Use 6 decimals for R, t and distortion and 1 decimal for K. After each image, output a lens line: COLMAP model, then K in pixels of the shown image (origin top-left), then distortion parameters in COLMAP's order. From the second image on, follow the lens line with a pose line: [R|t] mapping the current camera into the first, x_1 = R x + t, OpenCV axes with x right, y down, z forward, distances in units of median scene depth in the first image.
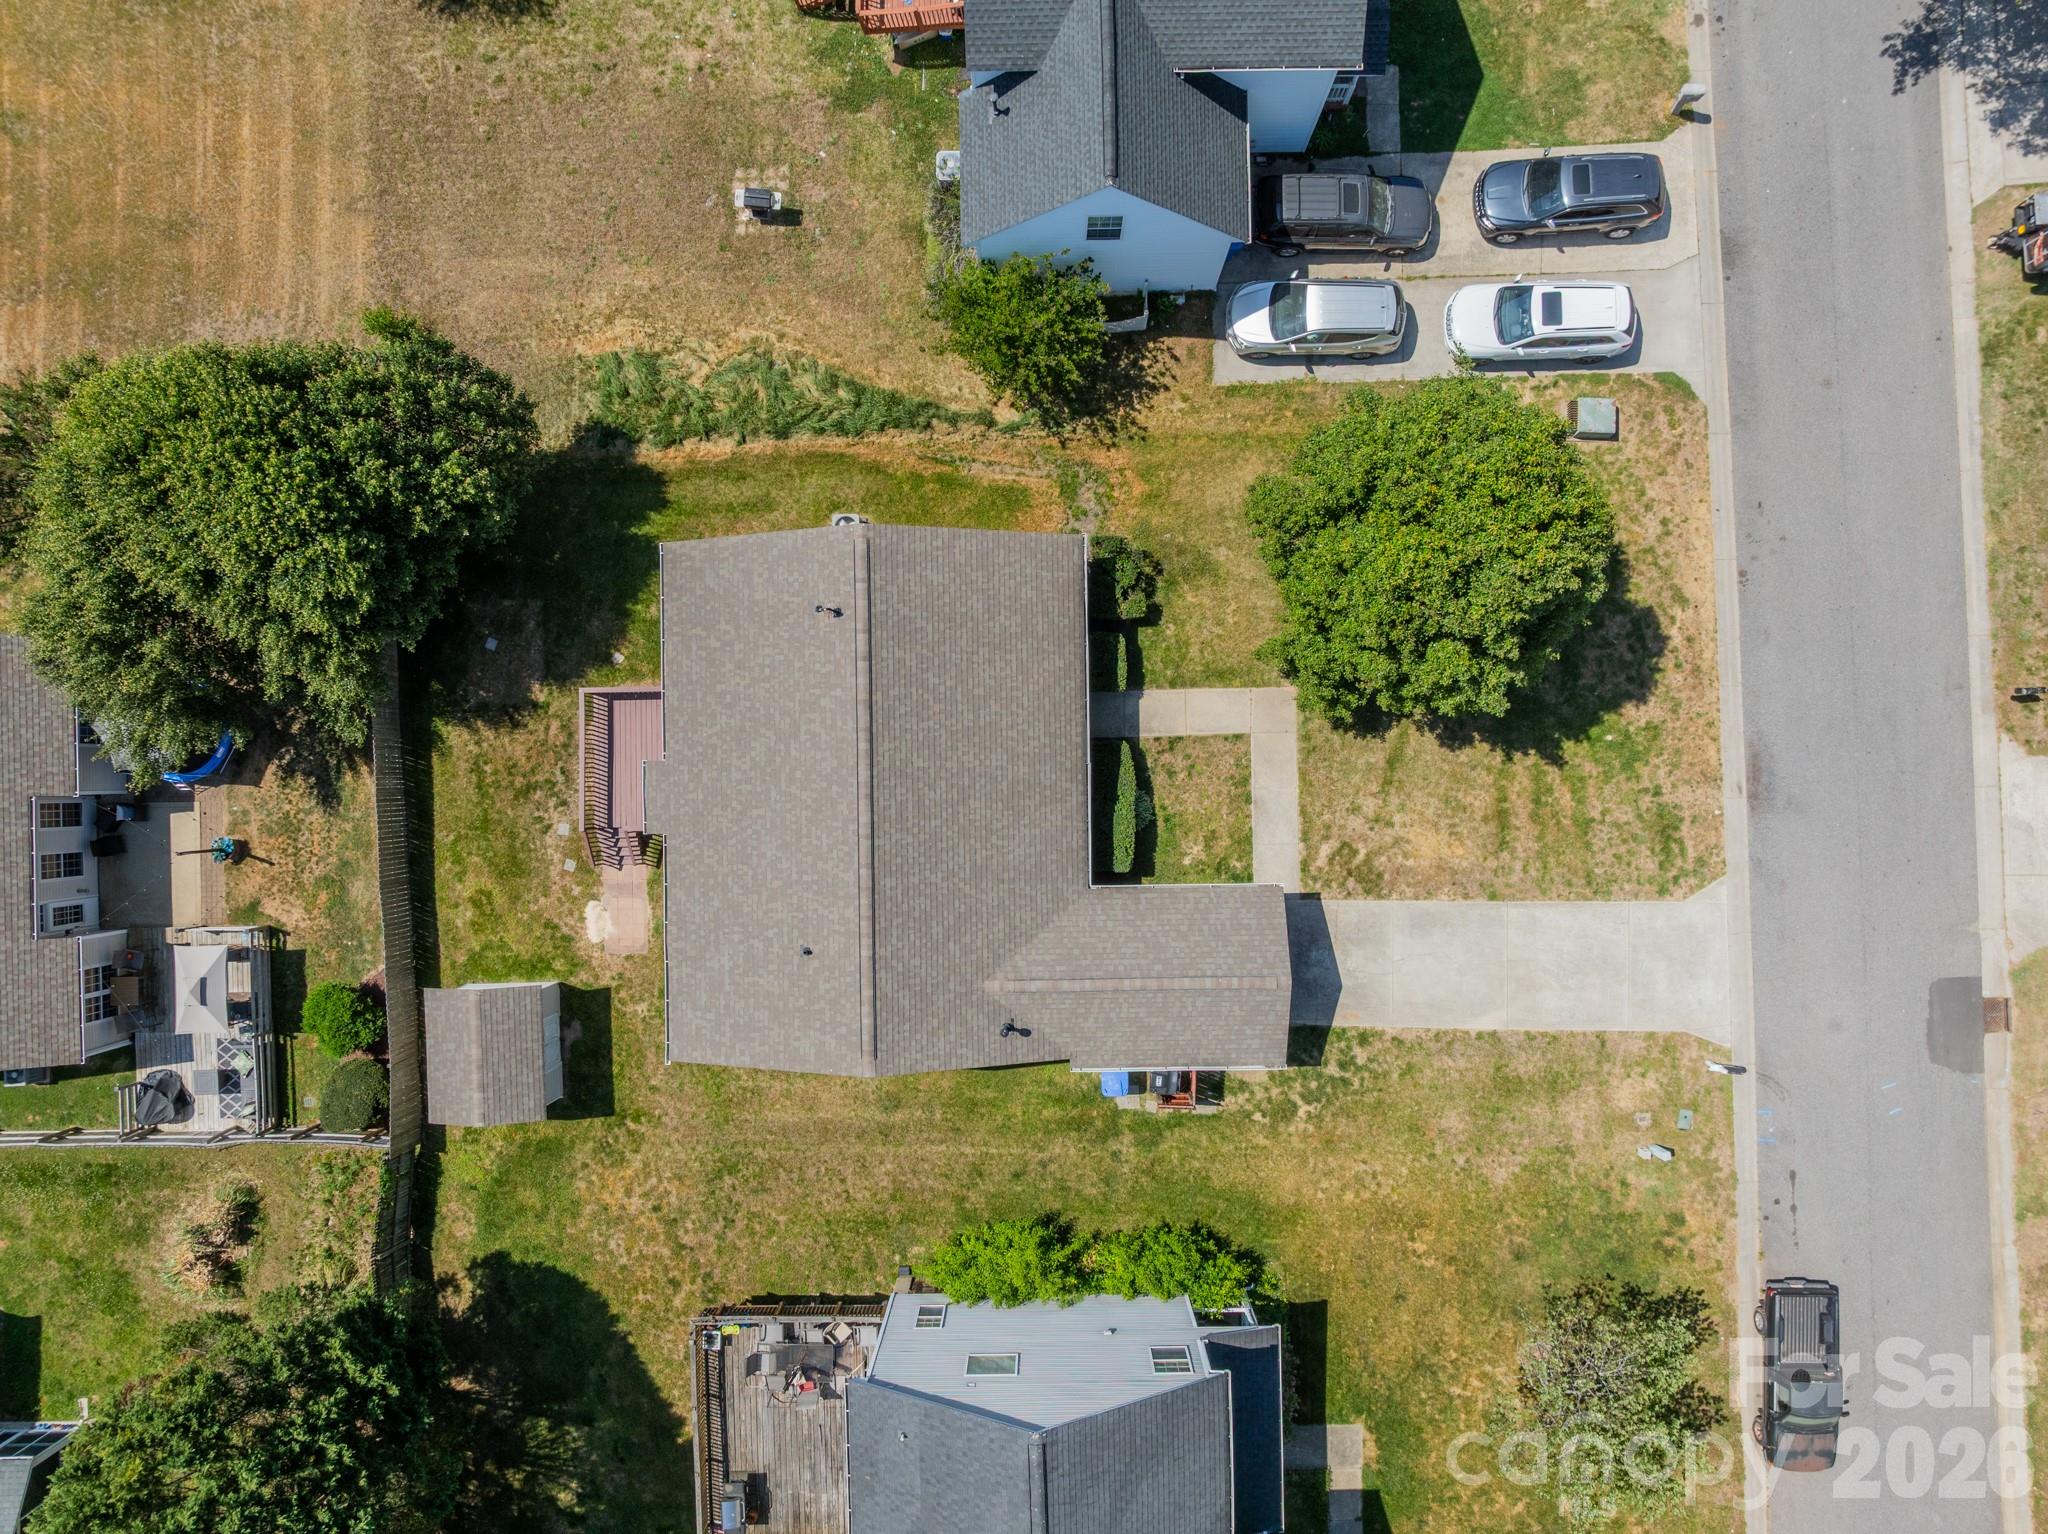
lens RADIAL K [[1464.7, 0, 1020.6], [0, 1464.7, 773.6], [0, 0, 1]] dist [-0.051218, 0.030120]
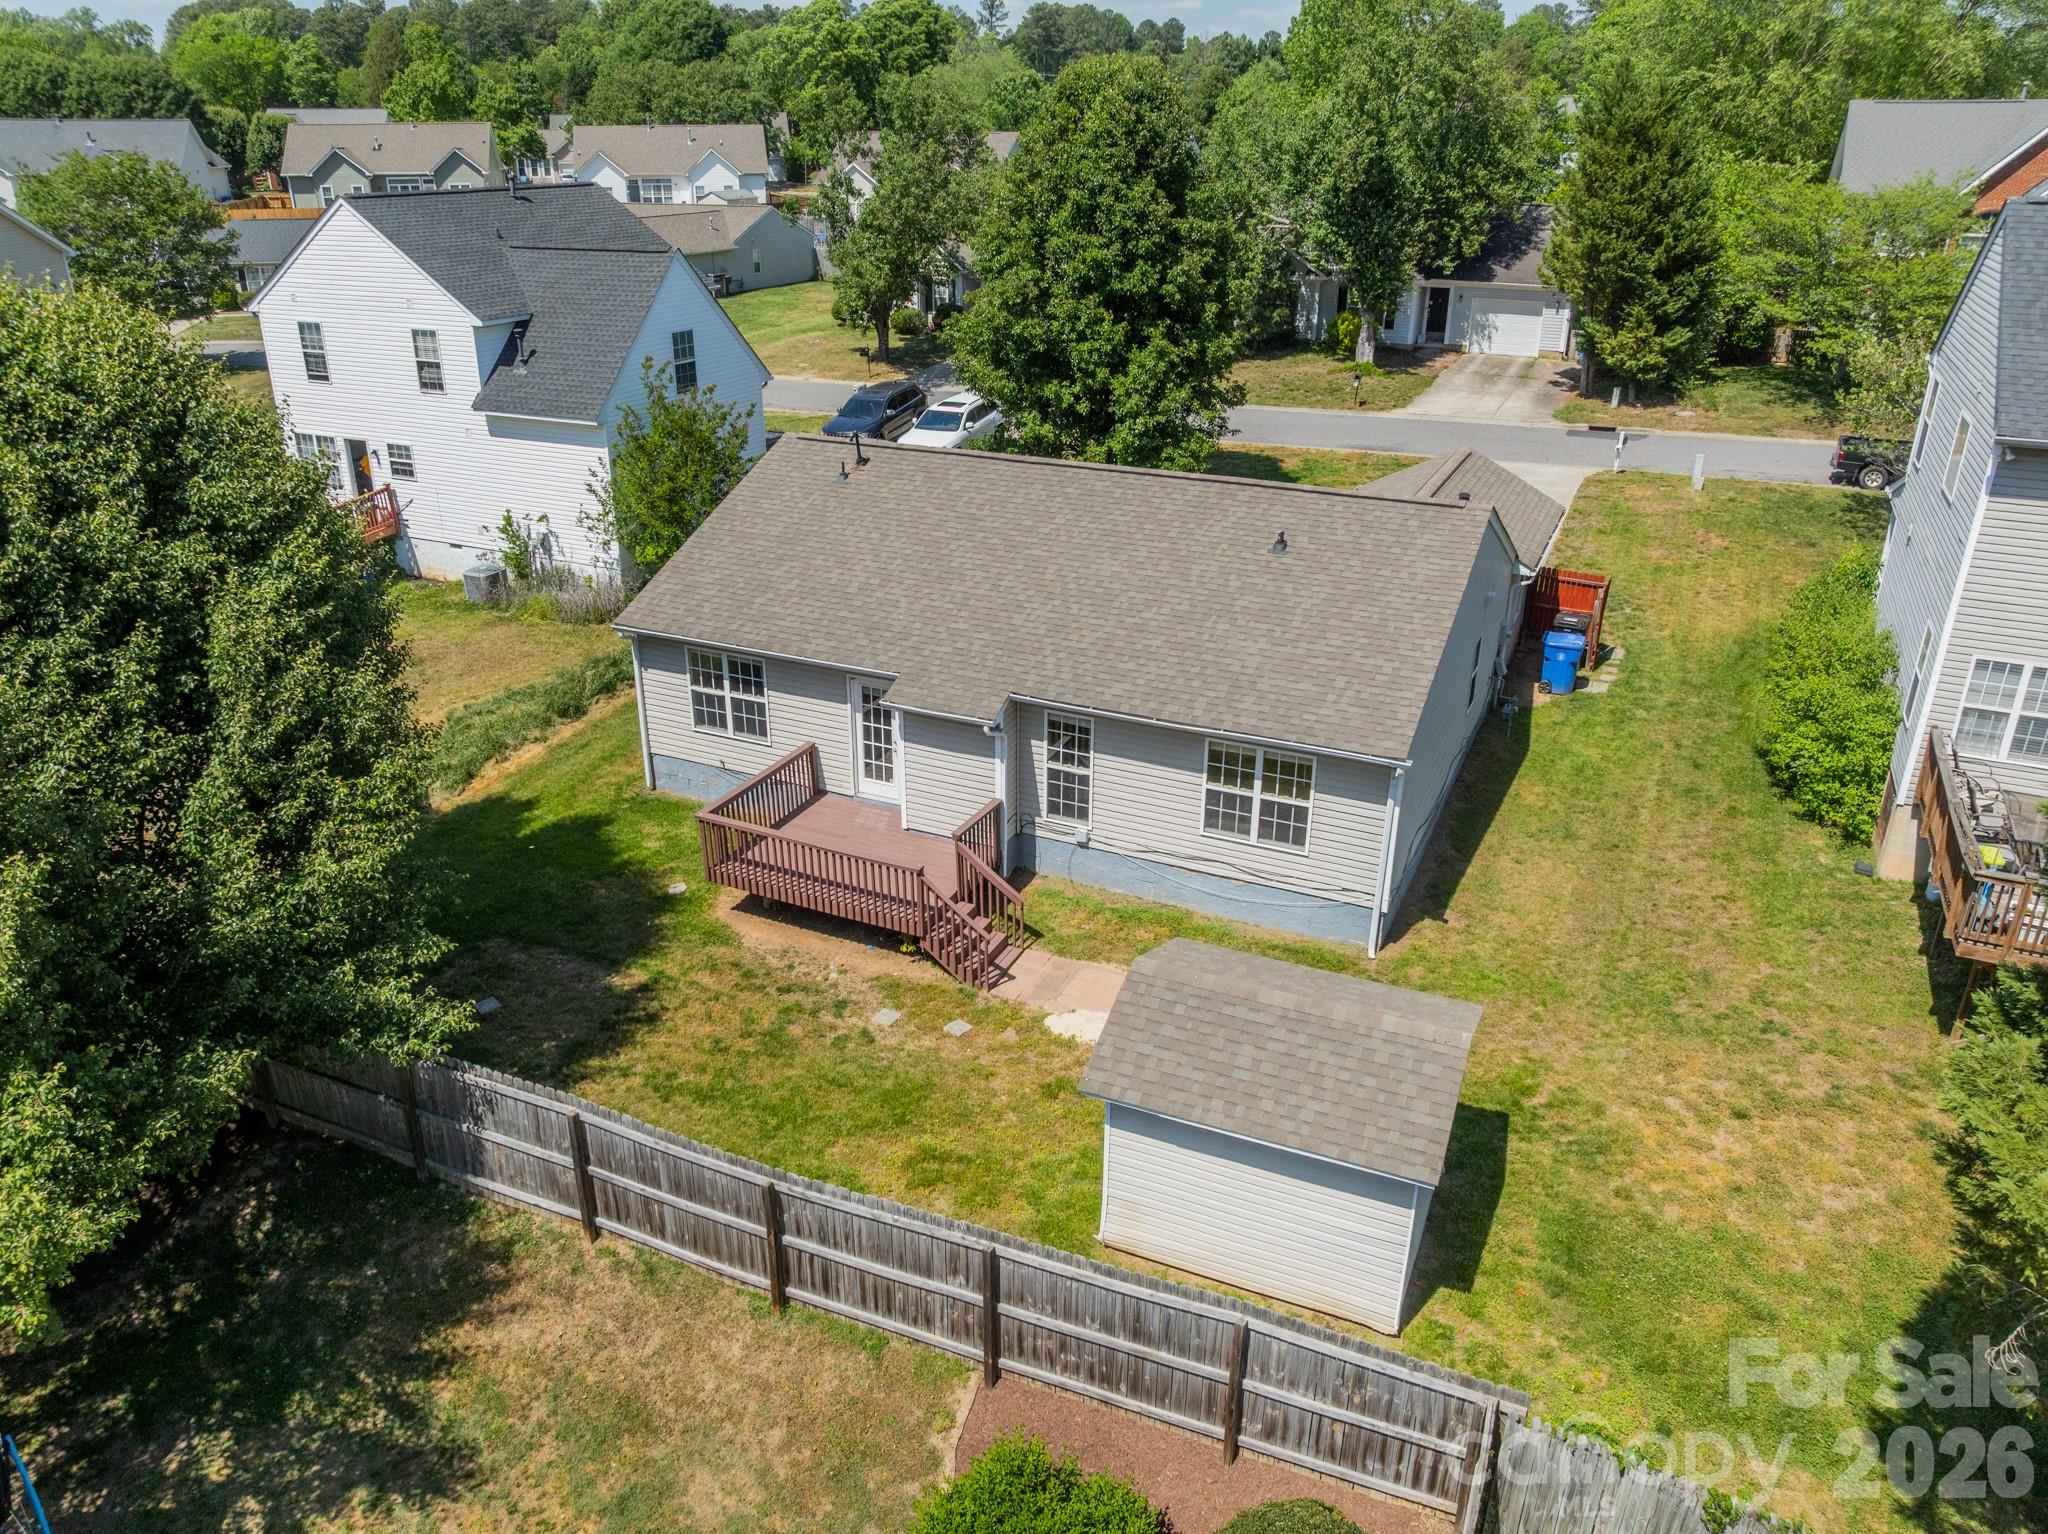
lens RADIAL K [[1464.7, 0, 1045.7], [0, 1464.7, 771.1], [0, 0, 1]] dist [-0.051218, 0.030120]
pose [[0.431081, -0.346113, 0.833291, -0.620481], [0.902091, 0.185803, -0.389498, 0.241901], [-0.020018, 0.919610, 0.392322, 0.680729]]
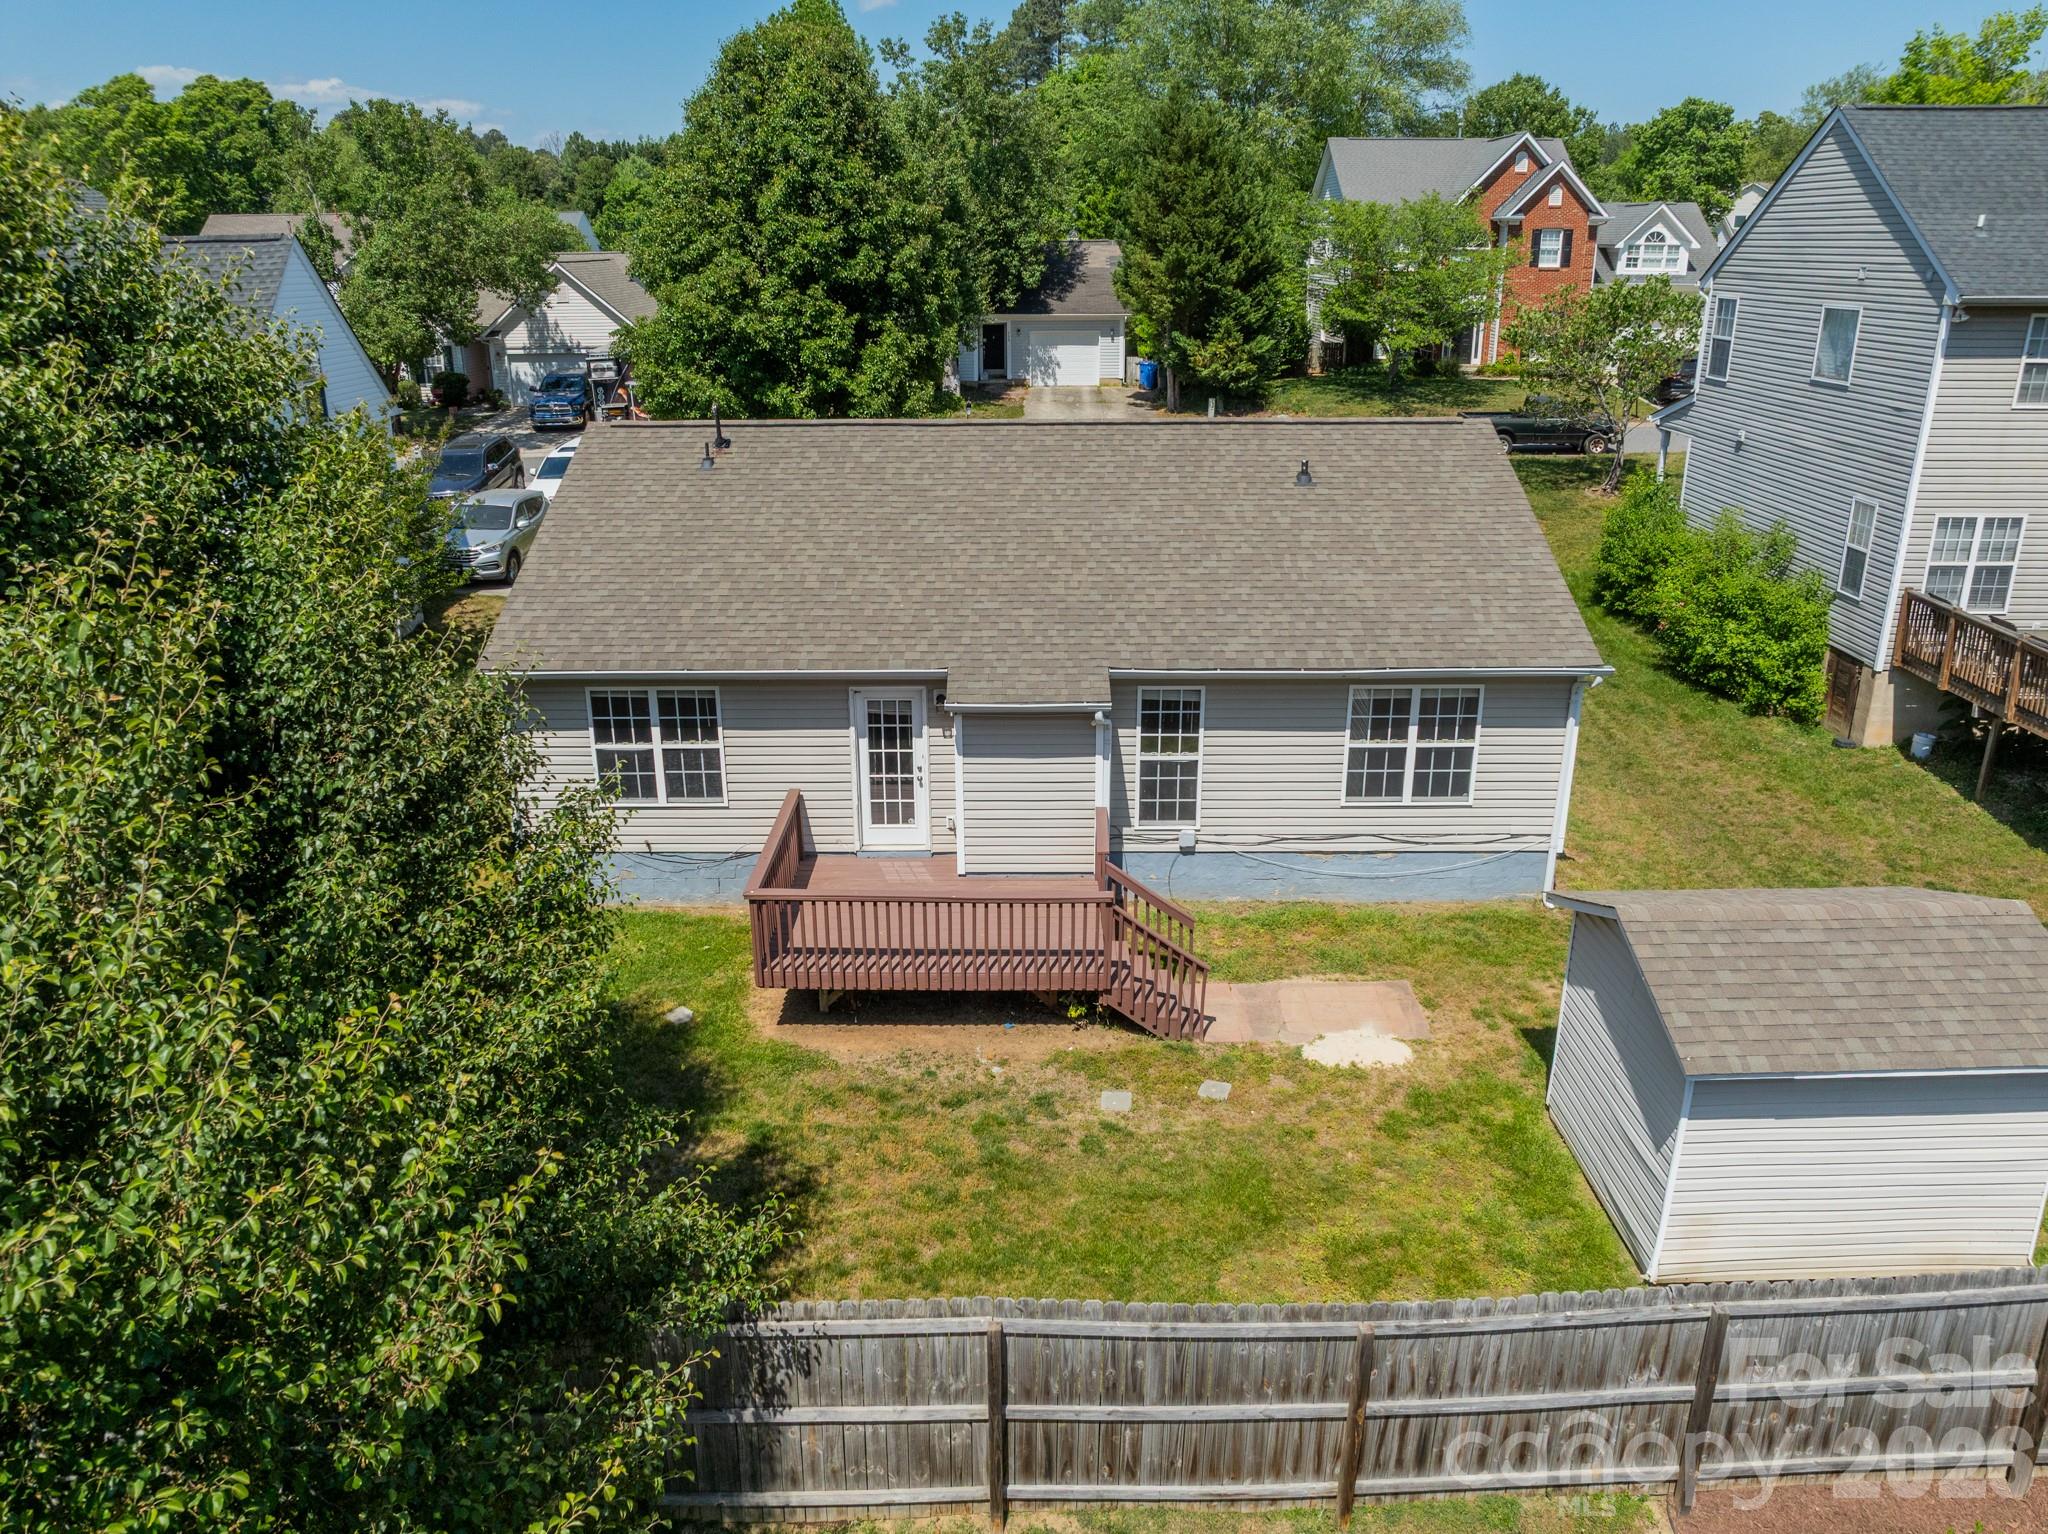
lens RADIAL K [[1464.7, 0, 1038.0], [0, 1464.7, 763.1], [0, 0, 1]] dist [-0.051218, 0.030120]
pose [[0.010795, -0.314424, 0.949221, -0.583520], [0.999939, 0.005641, -0.009503, 0.020076], [-0.002367, 0.949266, 0.314466, 0.751281]]
